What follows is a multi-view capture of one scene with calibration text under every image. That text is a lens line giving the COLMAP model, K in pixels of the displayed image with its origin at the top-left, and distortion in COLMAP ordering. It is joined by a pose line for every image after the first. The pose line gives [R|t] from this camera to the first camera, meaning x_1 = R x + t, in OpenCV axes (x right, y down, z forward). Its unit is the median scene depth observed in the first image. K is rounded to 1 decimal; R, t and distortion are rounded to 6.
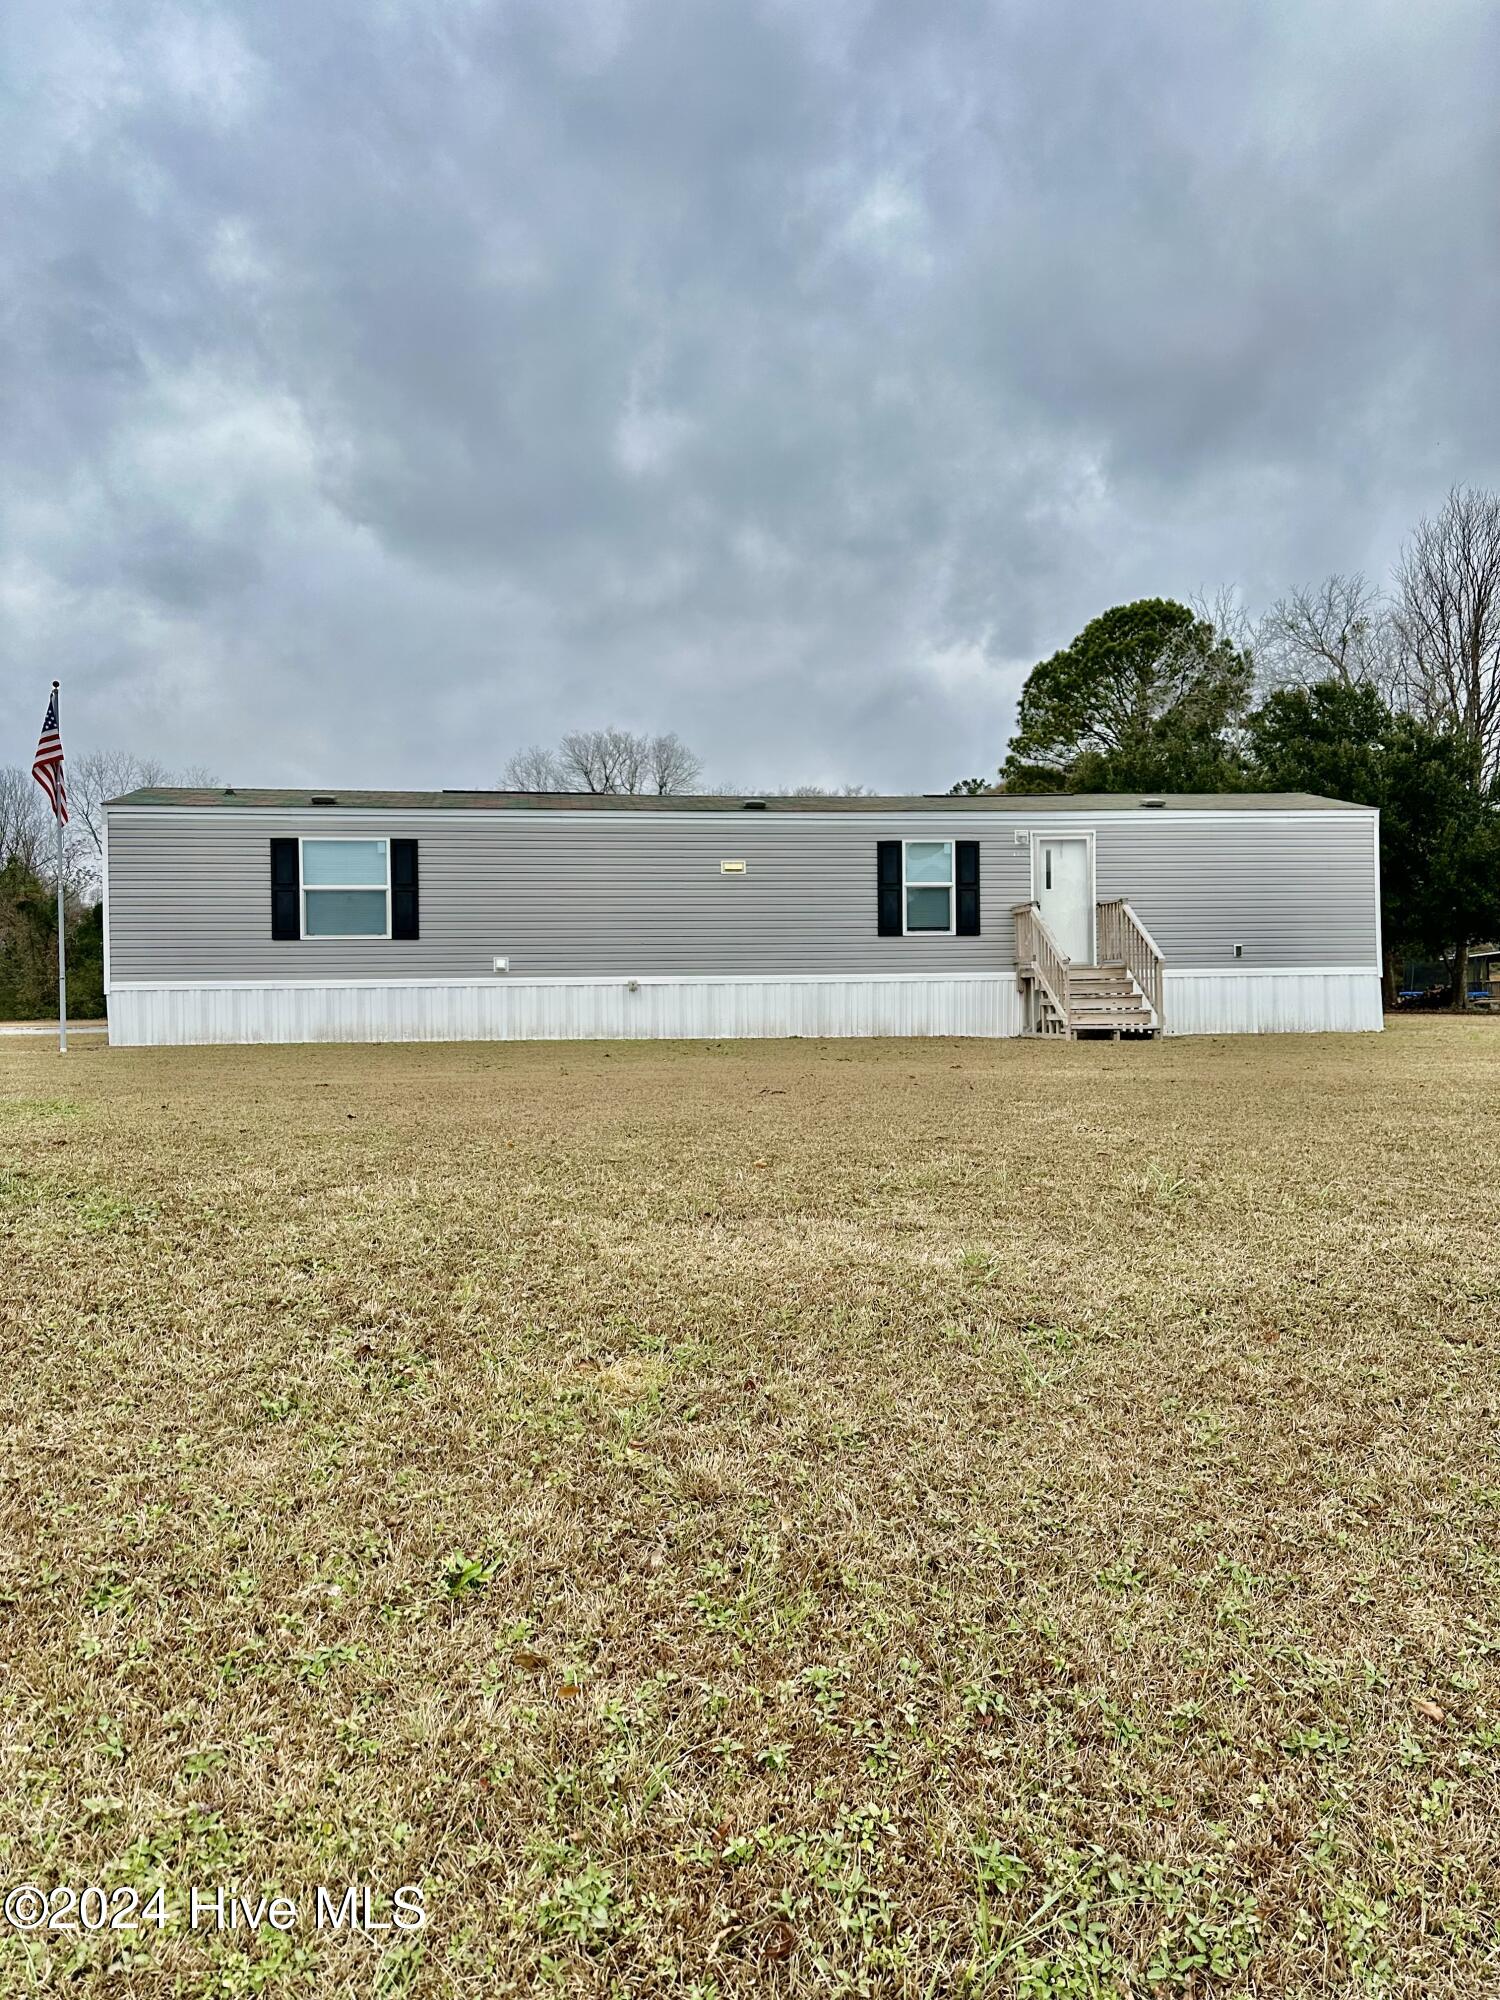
lens RADIAL K [[1416.1, 0, 733.1], [0, 1416.1, 1016.8], [0, 0, 1]] dist [0.030515, -0.038955]
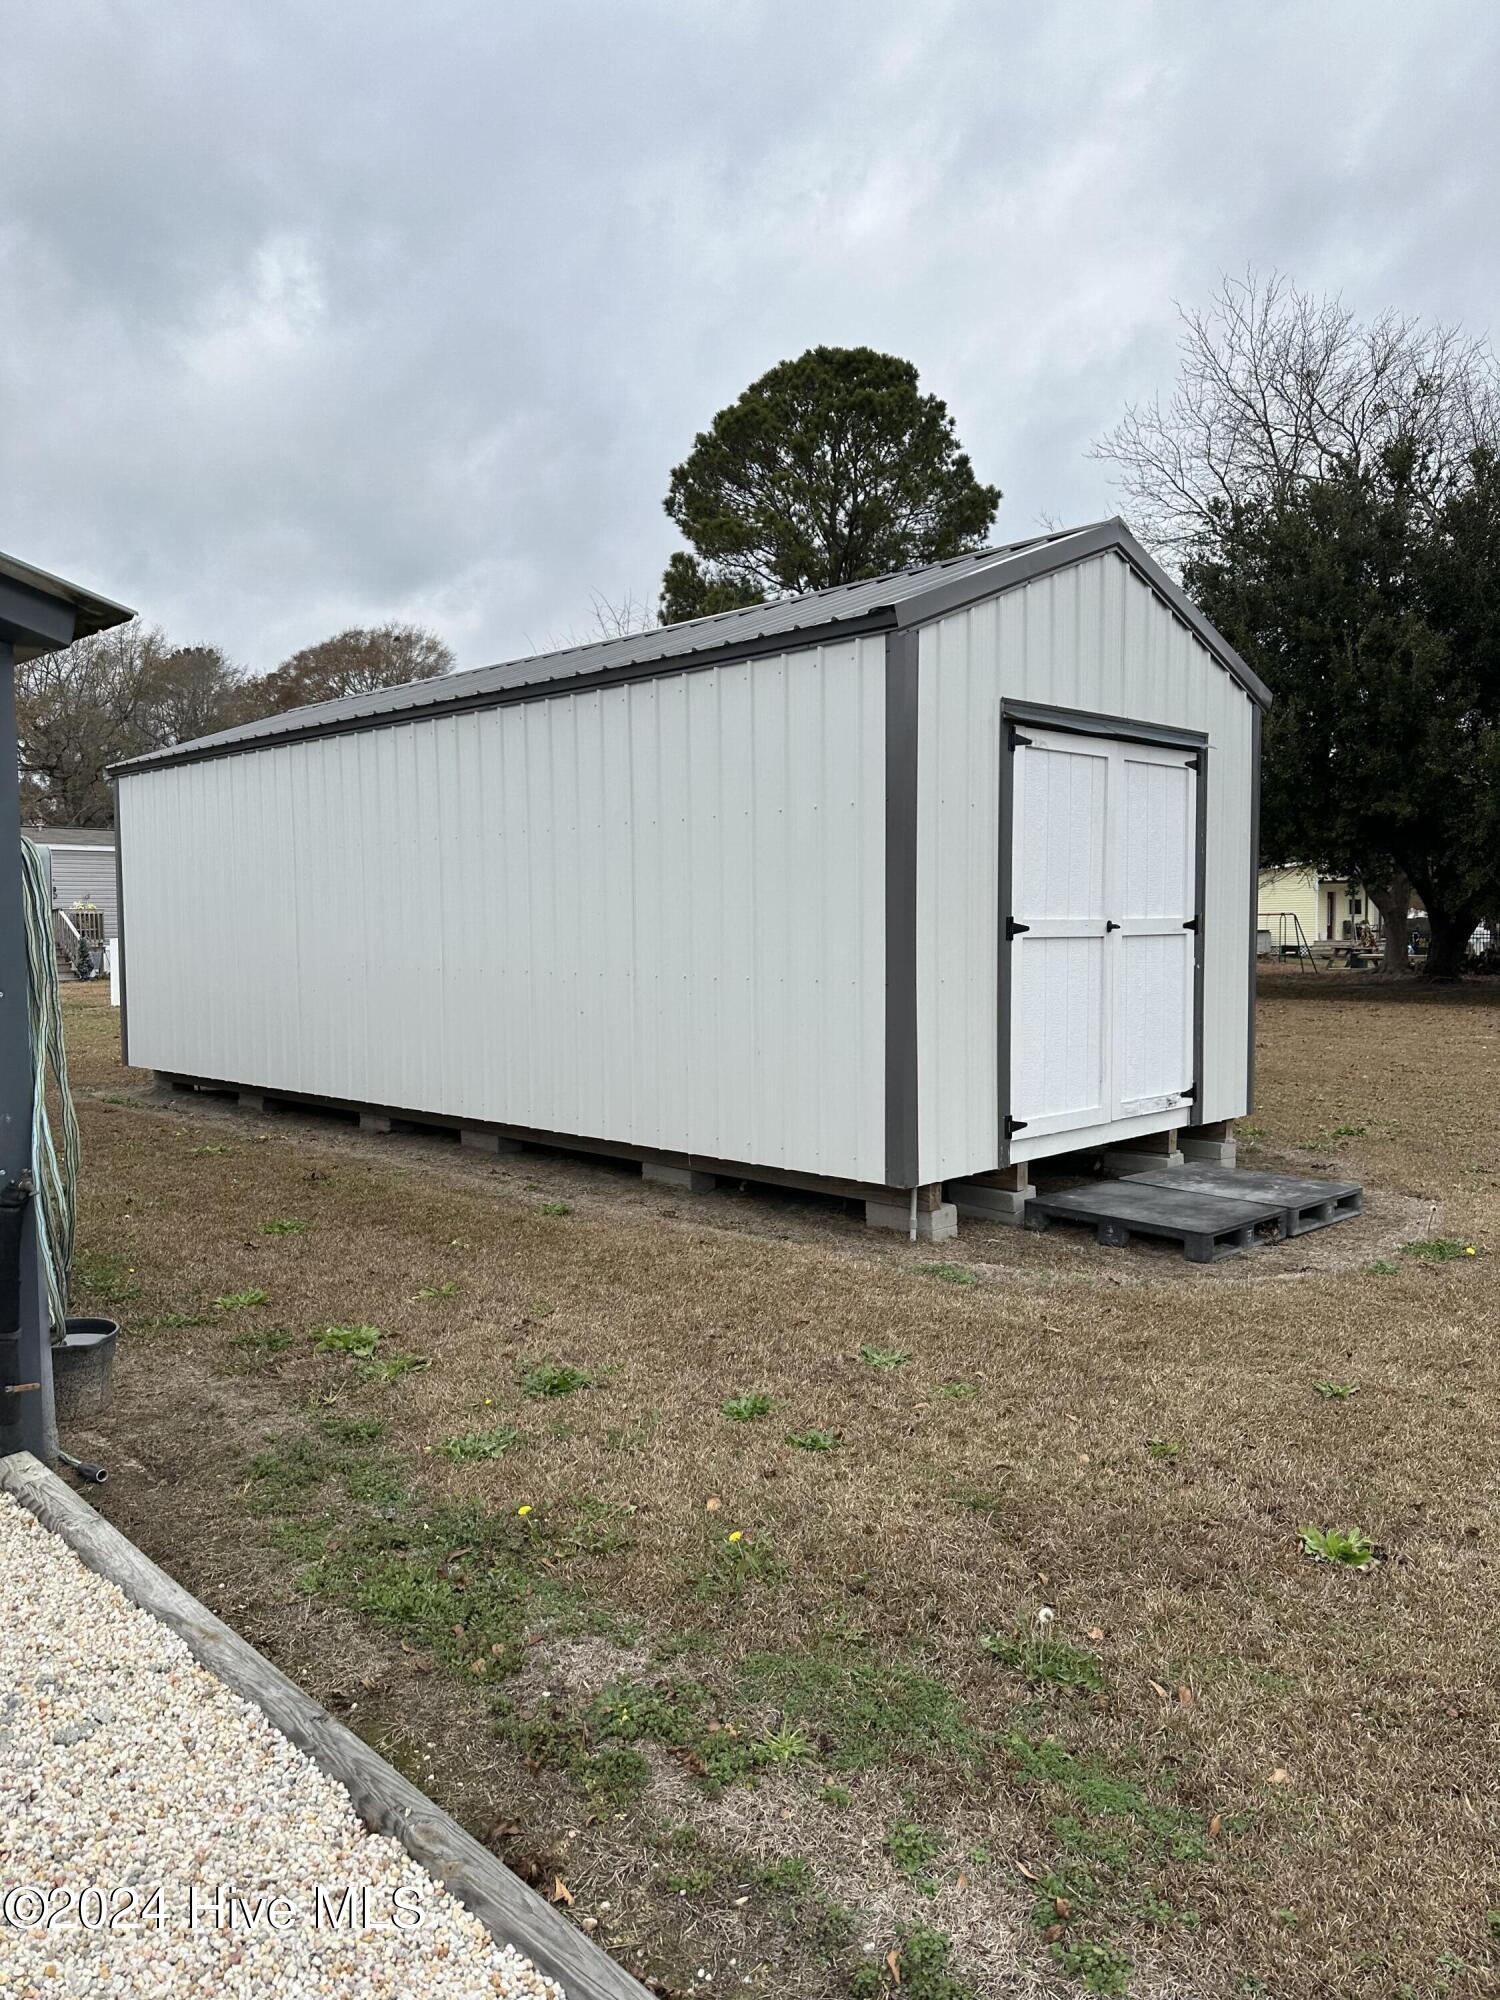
lens RADIAL K [[1416.1, 0, 711.5], [0, 1416.1, 1029.9], [0, 0, 1]] dist [0.030515, -0.038955]
pose [[0.822873, -0.034571, 0.567173, -0.544372], [-0.002852, 0.997884, 0.064961, -0.050989], [-0.568218, -0.055073, 0.821033, 1.626924]]
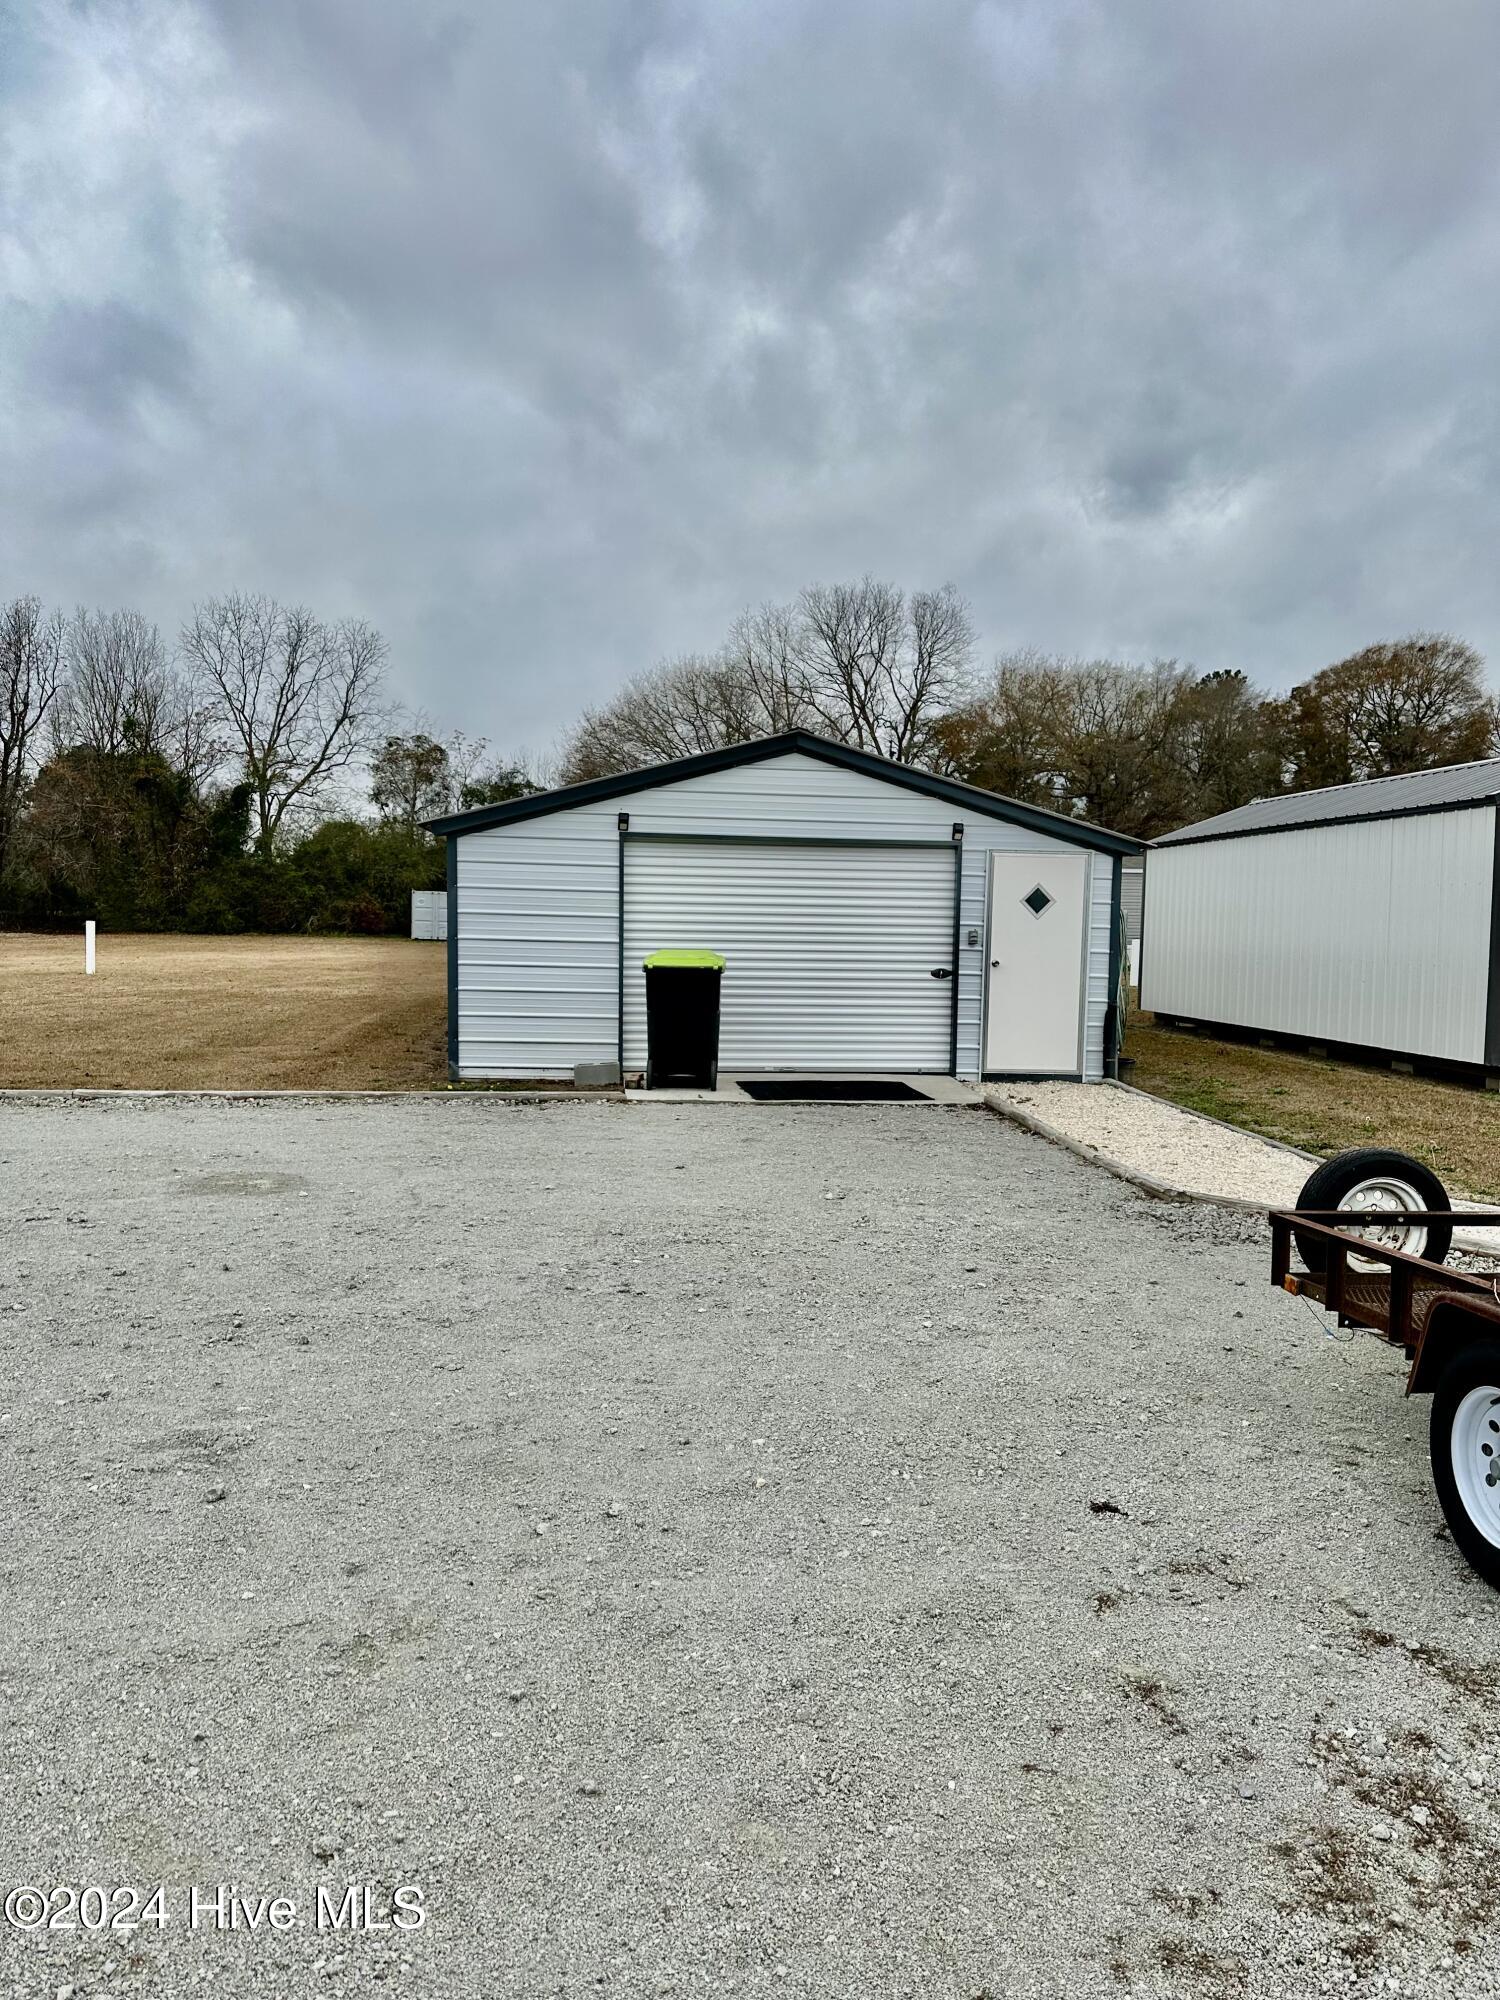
lens RADIAL K [[1416.1, 0, 769.1], [0, 1416.1, 1014.5], [0, 0, 1]] dist [0.030515, -0.038955]
pose [[0.998703, 0.030237, -0.040962, -0.635672], [-0.027713, 0.997763, 0.060838, -0.050628], [0.042710, -0.059624, 0.997307, 1.212185]]
